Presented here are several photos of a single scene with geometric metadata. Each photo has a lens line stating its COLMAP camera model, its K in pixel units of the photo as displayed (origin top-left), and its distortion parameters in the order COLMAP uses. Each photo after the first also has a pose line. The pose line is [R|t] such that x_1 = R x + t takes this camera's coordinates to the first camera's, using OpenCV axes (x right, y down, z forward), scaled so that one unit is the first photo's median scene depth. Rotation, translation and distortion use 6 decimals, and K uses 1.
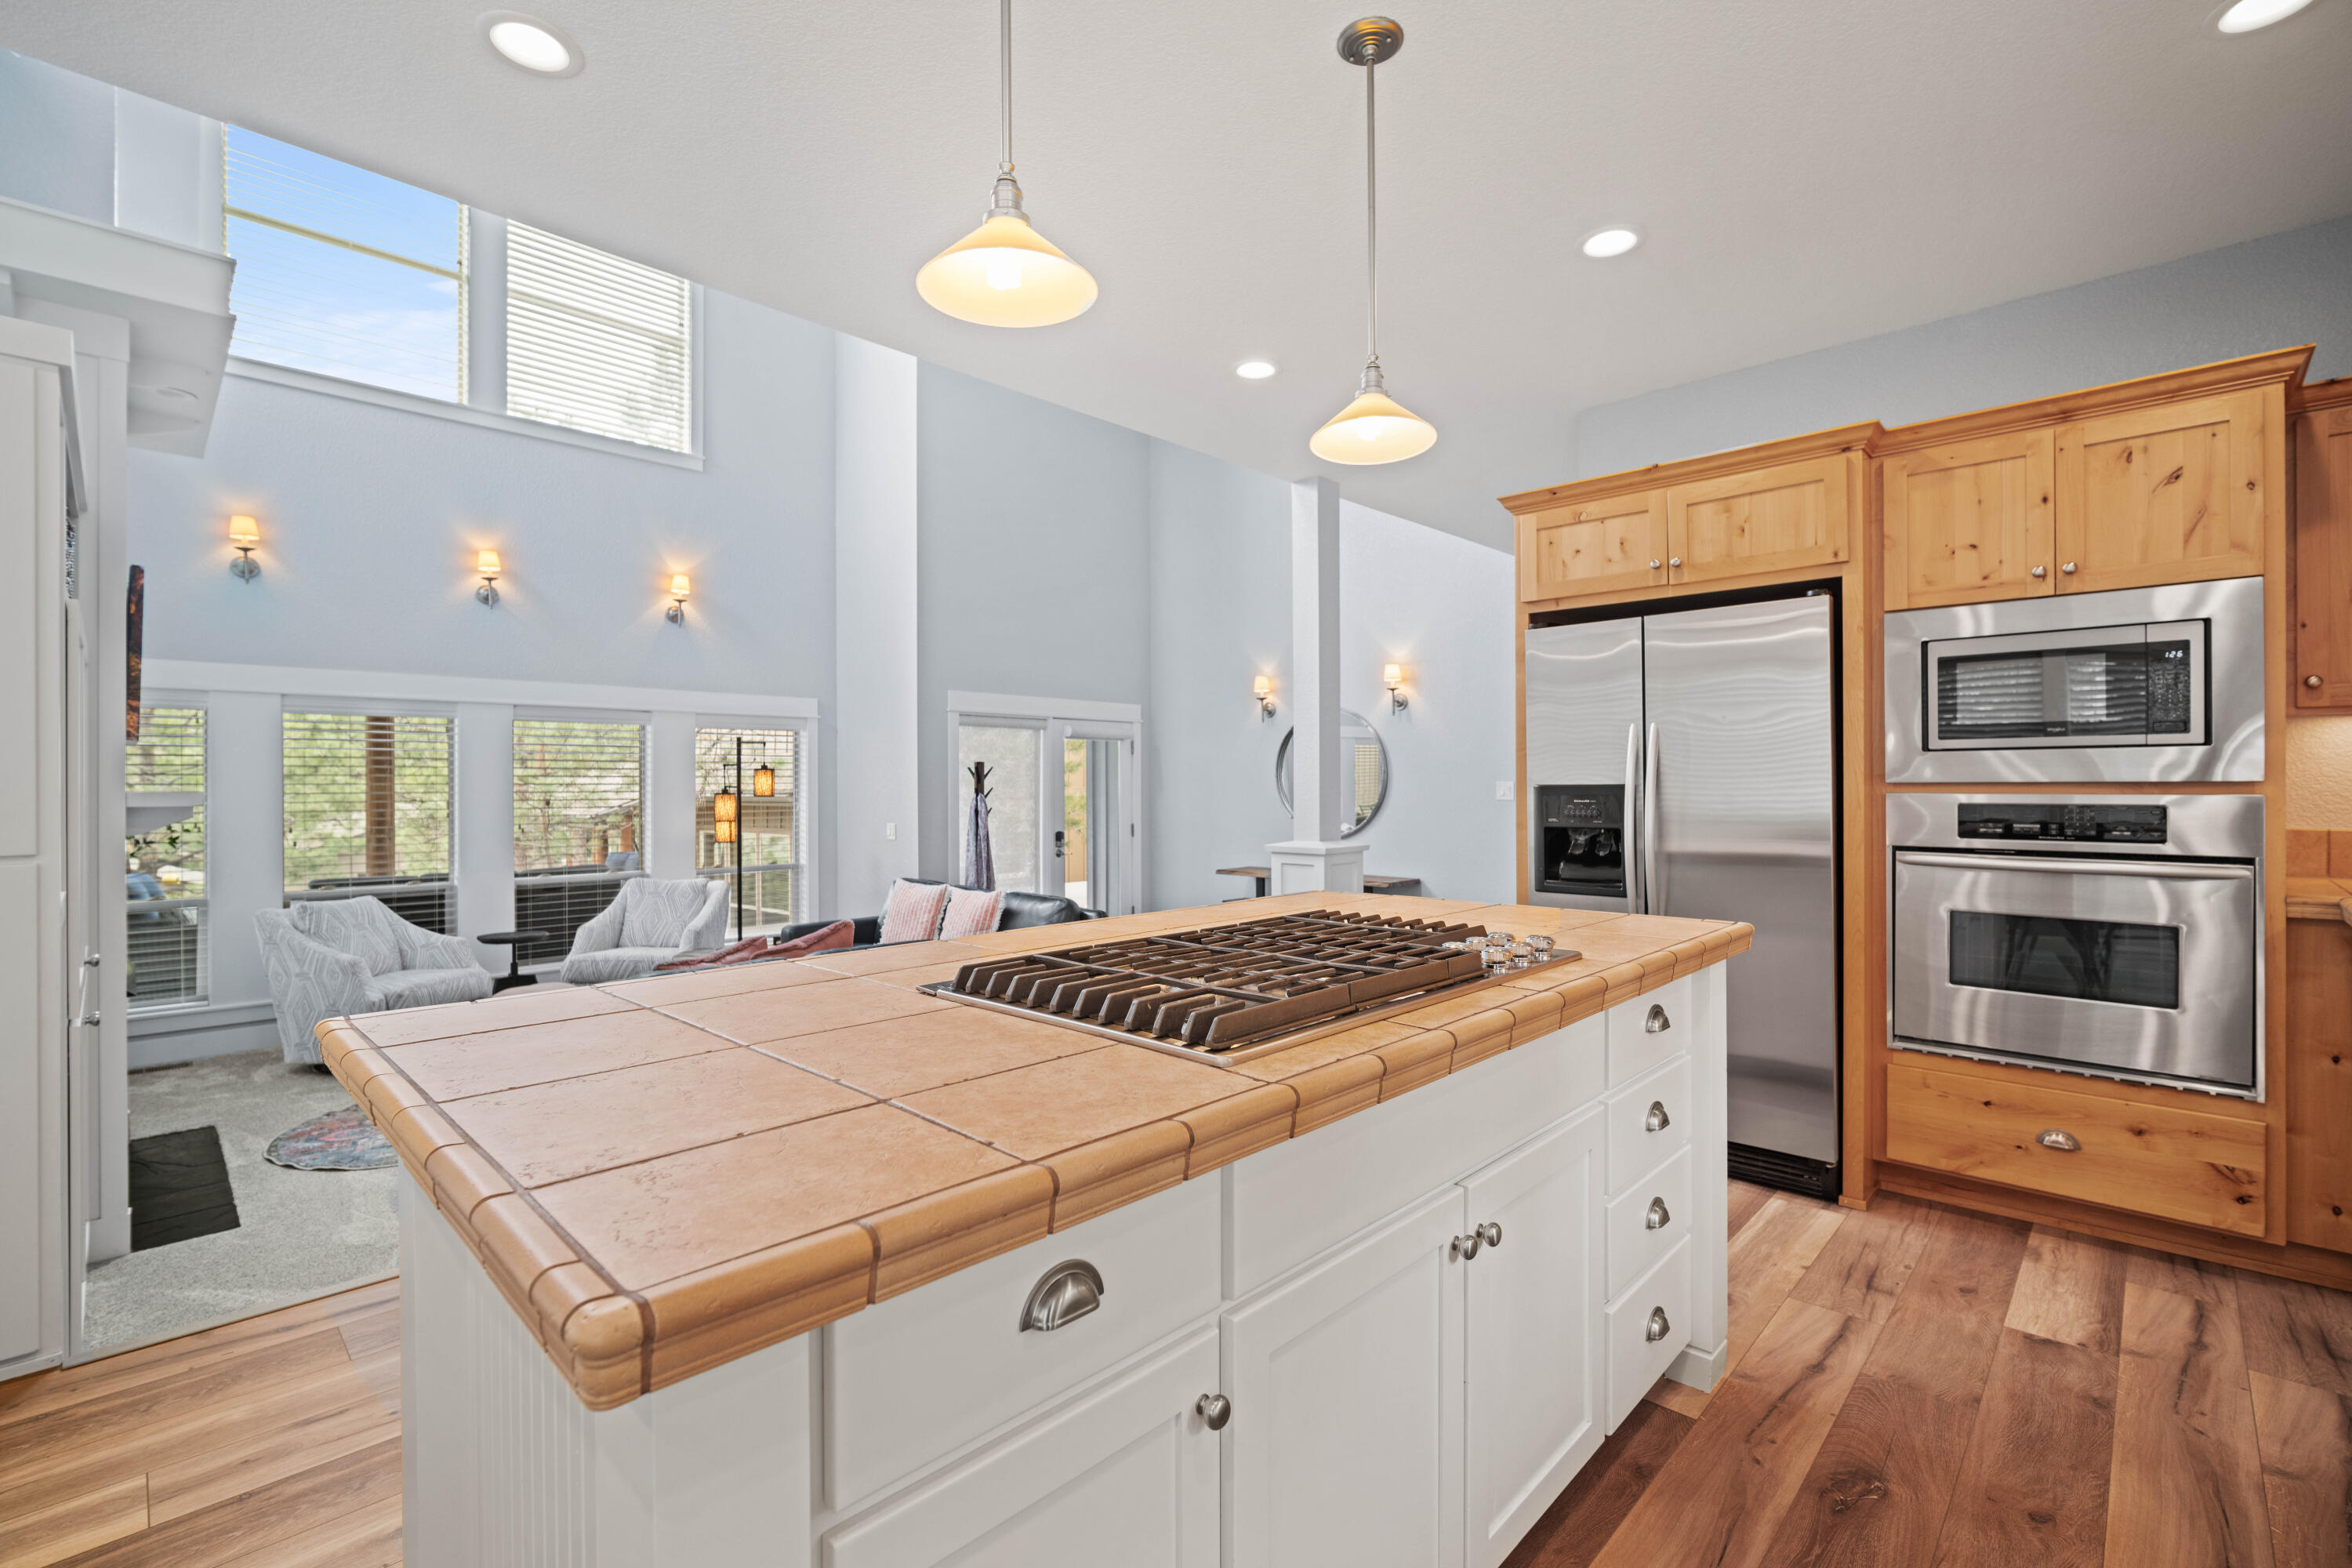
lens RADIAL K [[1025.6, 0, 1182.7], [0, 1025.6, 789.4], [0, 0, 1]] dist [-0.017046, 0.003891]
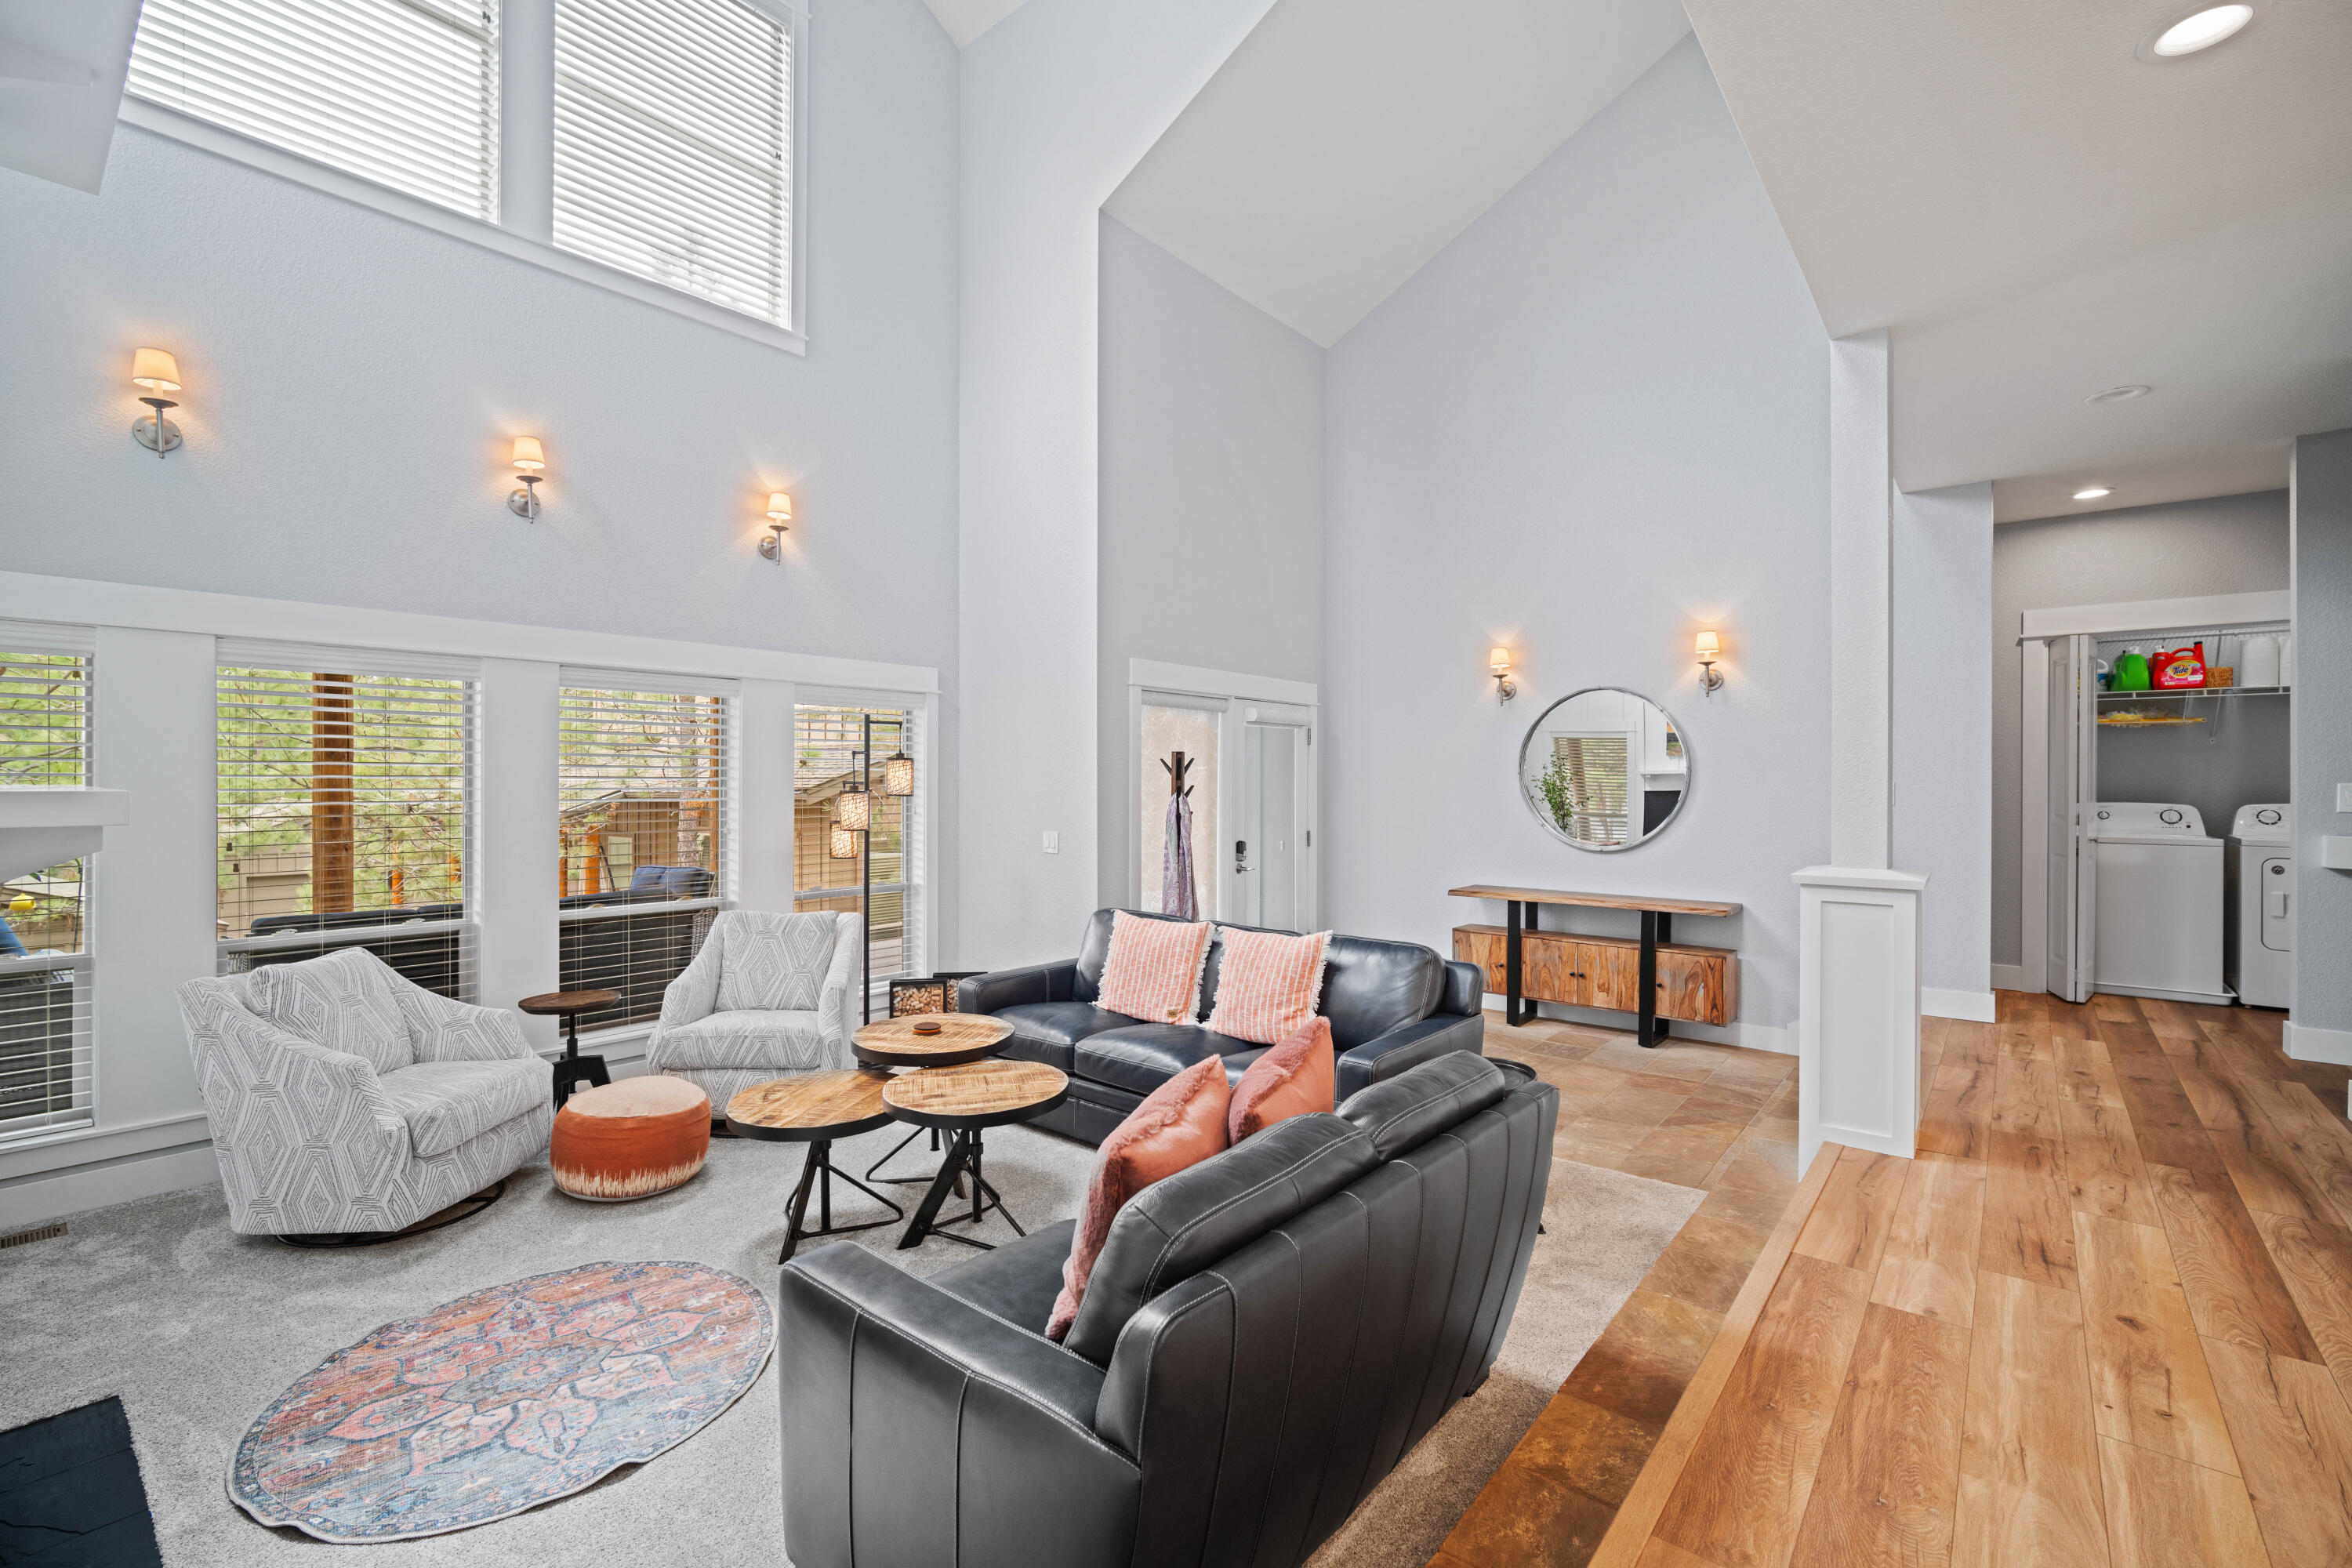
lens RADIAL K [[1025.6, 0, 1177.4], [0, 1025.6, 783.6], [0, 0, 1]] dist [-0.017046, 0.003891]
pose [[0.997613, 0.005994, 0.068796, -0.540602], [-0.005807, 0.999979, -0.002923, -0.001991], [-0.068812, 0.002517, 0.997626, 0.528377]]
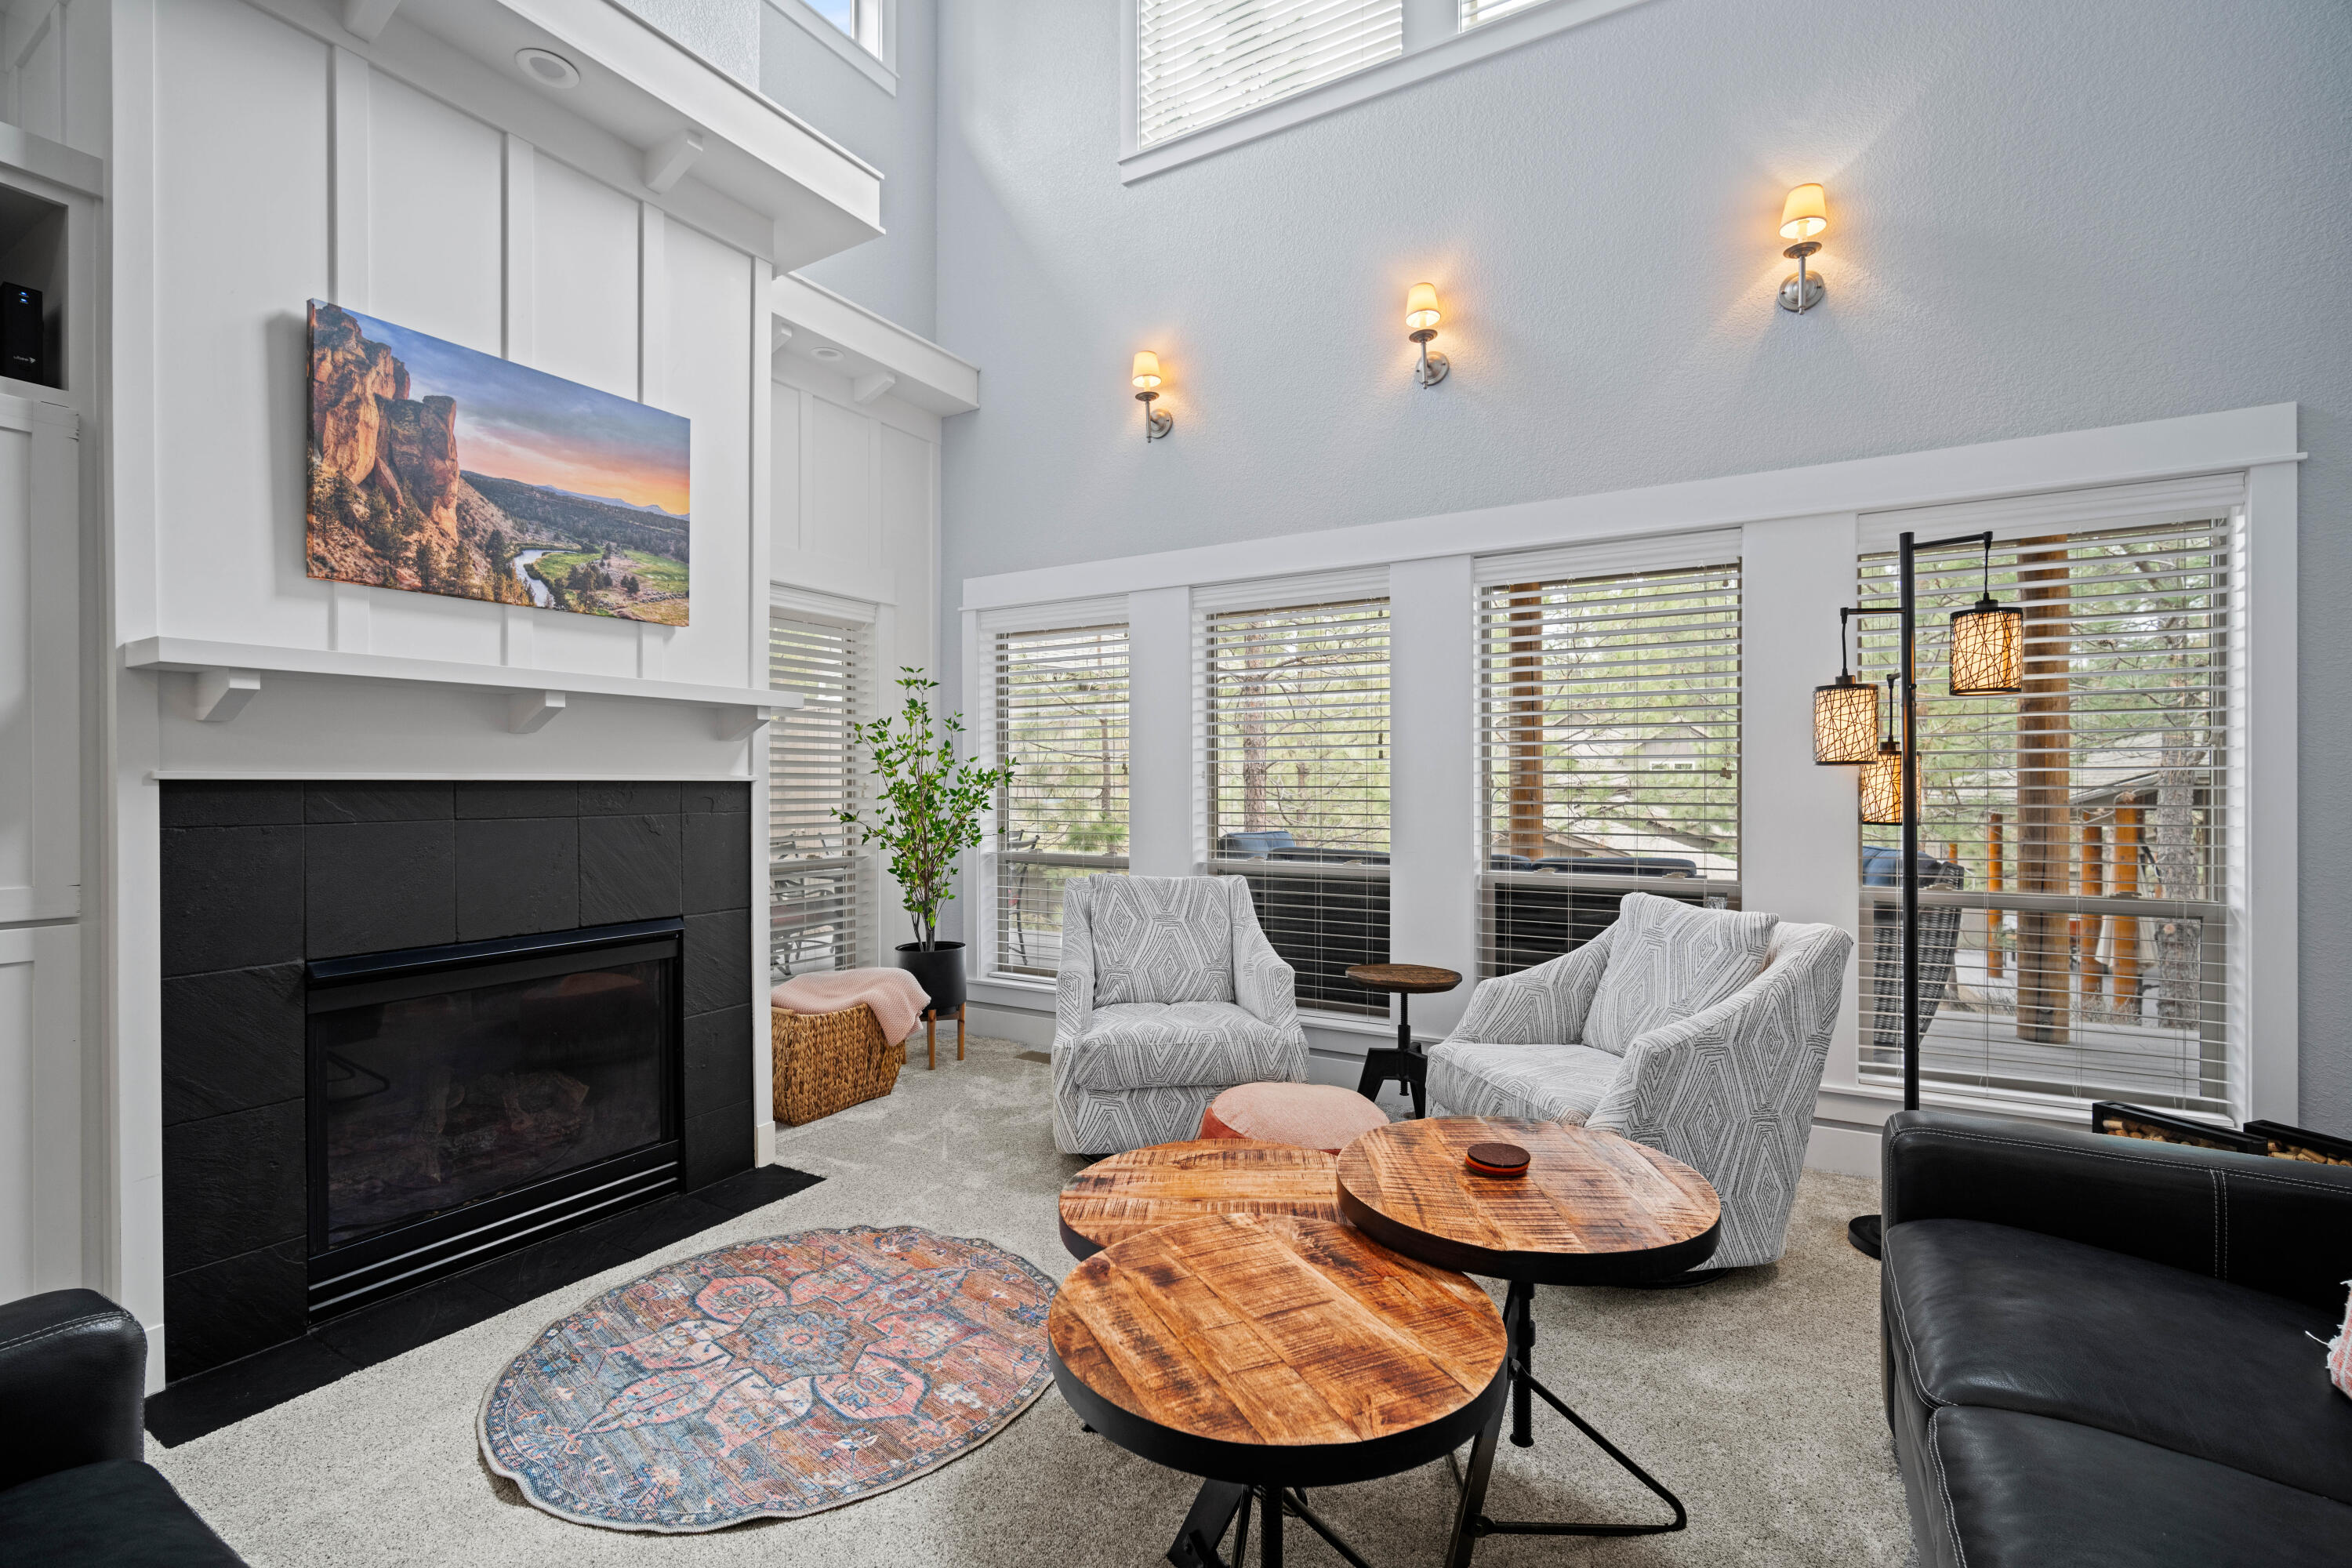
lens RADIAL K [[1025.6, 0, 1166.4], [0, 1025.6, 789.1], [0, 0, 1]] dist [-0.017046, 0.003891]
pose [[0.224048, 0.007468, -0.974549, -0.292402], [-0.003726, 0.999970, 0.006806, 0.077342], [0.974571, 0.002106, 0.224069, 1.365693]]
